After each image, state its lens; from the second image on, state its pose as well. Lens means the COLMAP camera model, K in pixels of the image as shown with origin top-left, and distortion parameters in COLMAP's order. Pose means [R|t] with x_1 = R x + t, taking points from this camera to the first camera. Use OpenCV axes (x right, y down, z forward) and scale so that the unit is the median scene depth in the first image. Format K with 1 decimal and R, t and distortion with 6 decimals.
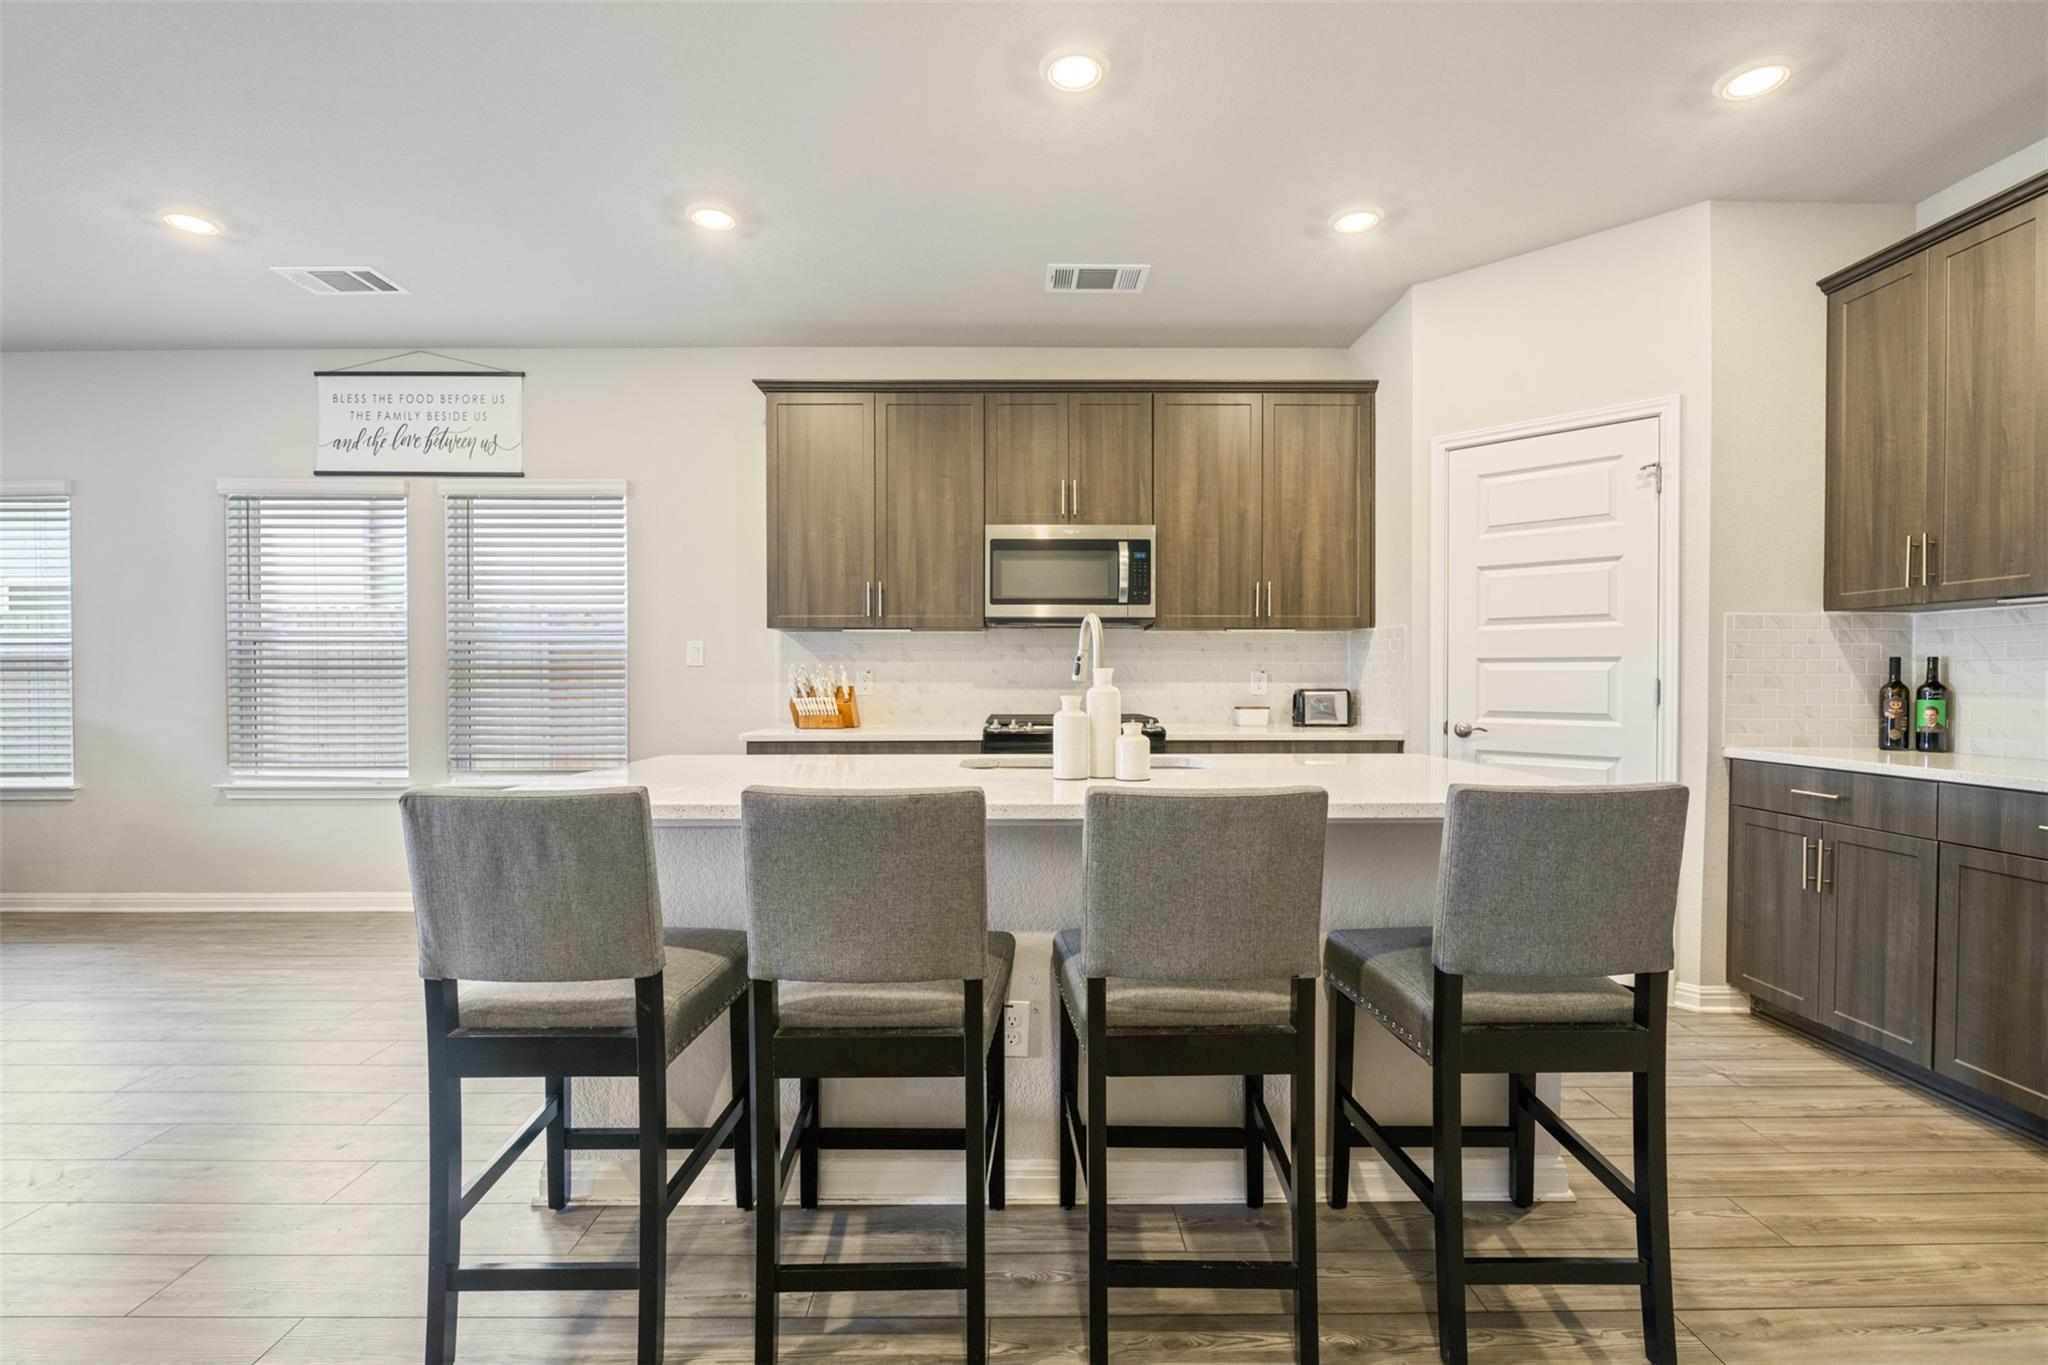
lens RADIAL K [[929.1, 0, 1020.3], [0, 929.1, 683.6], [0, 0, 1]] dist [-0.008245, -0.000404]
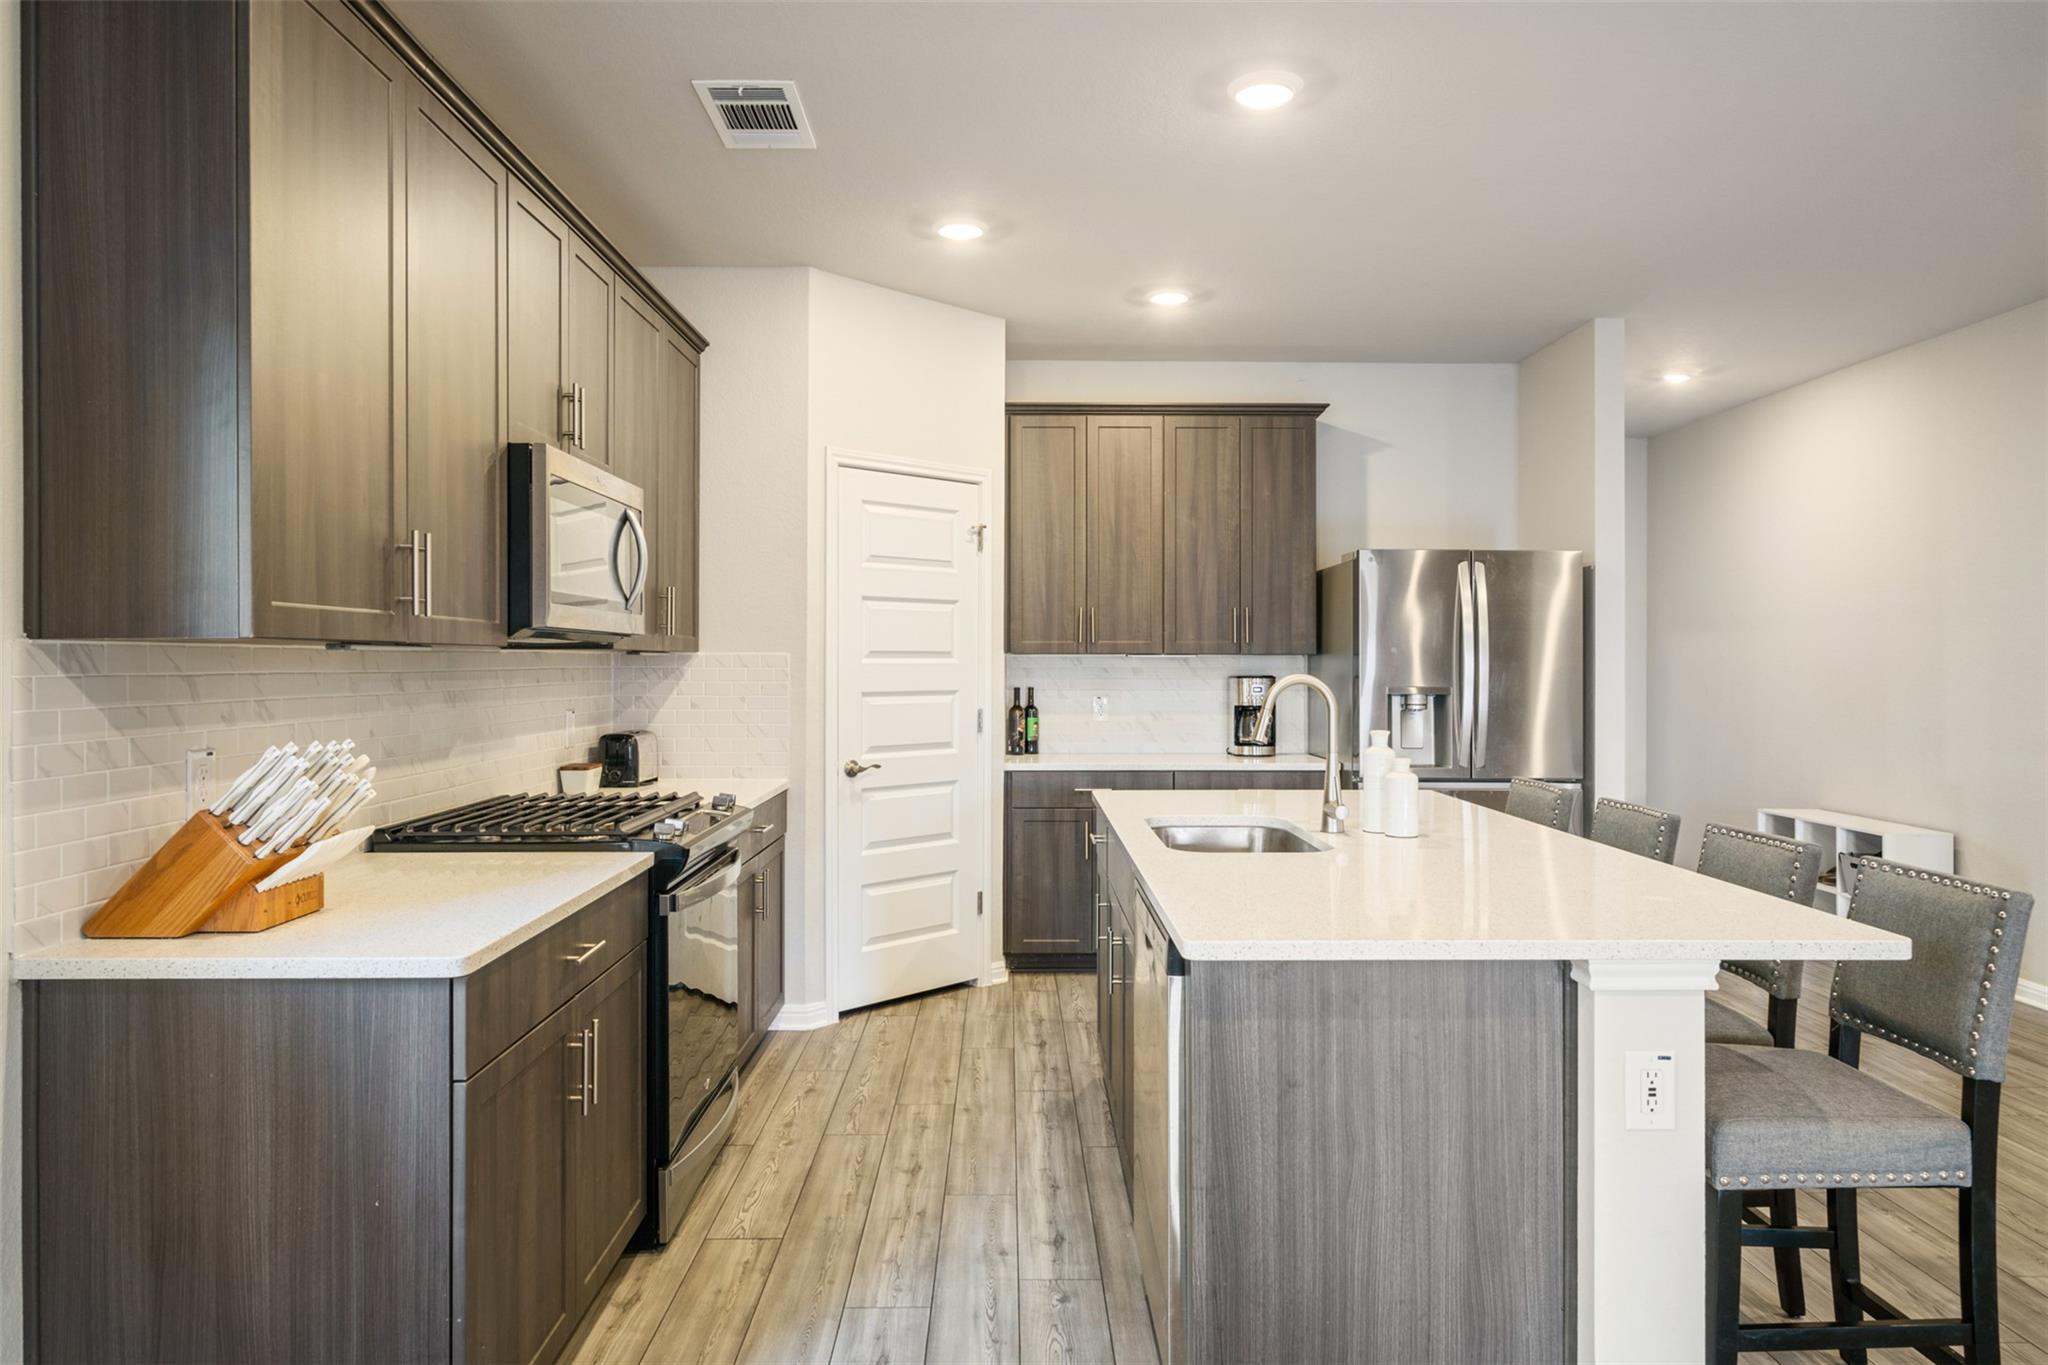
lens RADIAL K [[1290.7, 0, 1009.9], [0, 1290.7, 665.6], [0, 0, 1]] dist [-0.003551, -0.001192]
pose [[0.003468, -0.002889, 0.999990, -0.721710], [0.007759, 0.999966, 0.002862, -0.049260], [-0.999964, 0.007749, 0.003491, 0.734492]]
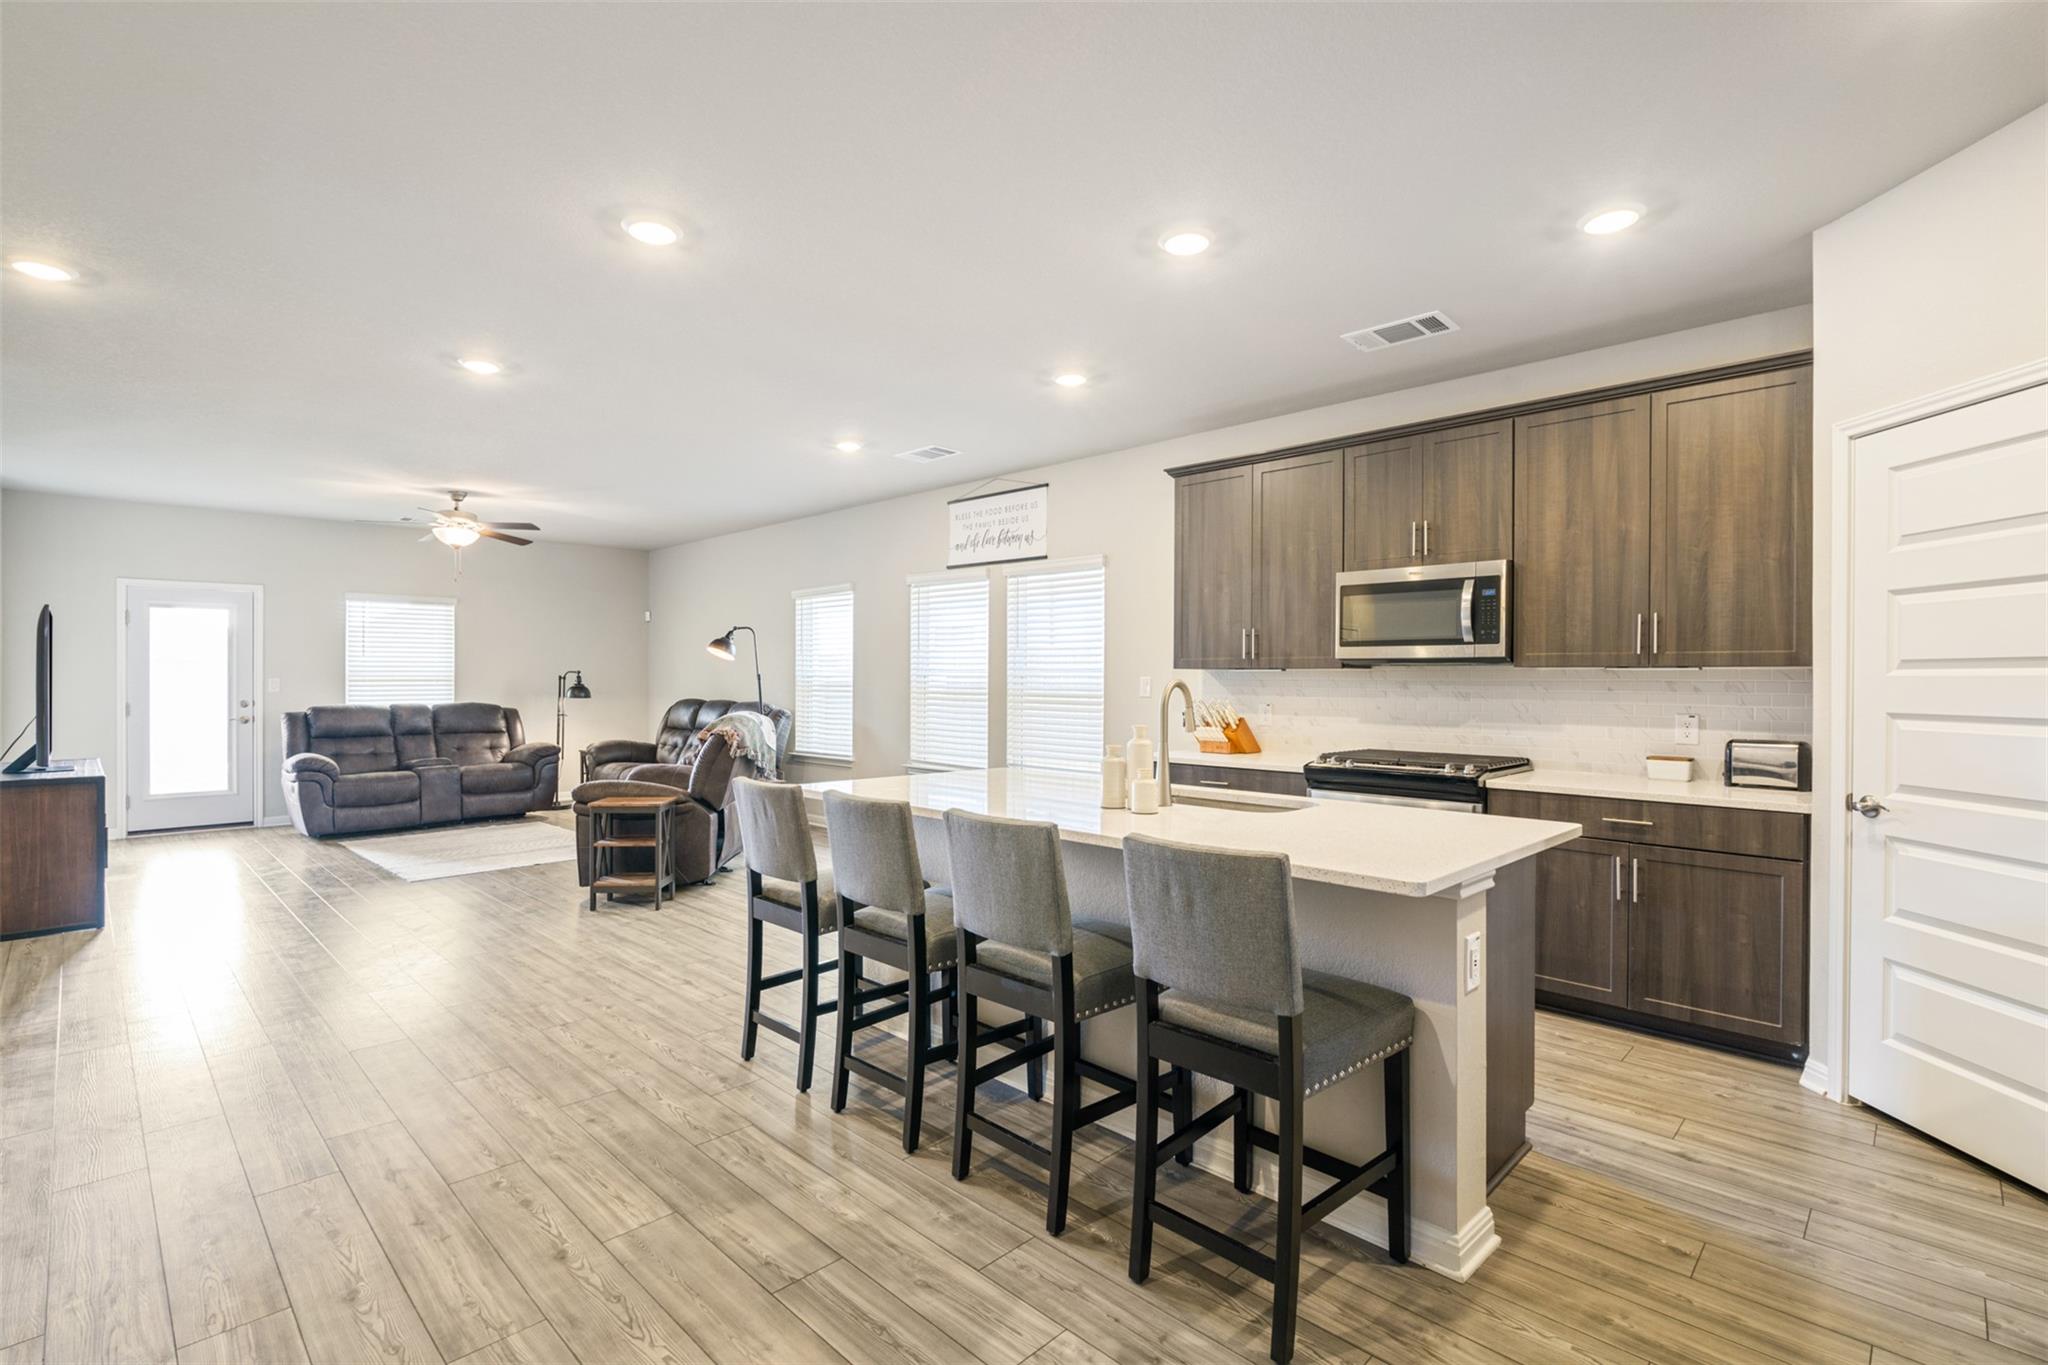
lens RADIAL K [[929.1, 0, 1016.1], [0, 929.1, 681.5], [0, 0, 1]] dist [-0.008245, -0.000404]
pose [[0.709193, 0.006234, -0.704986, 0.449368], [-0.012058, 0.999922, -0.003288, -0.035992], [0.704911, 0.010832, 0.709213, -0.023080]]
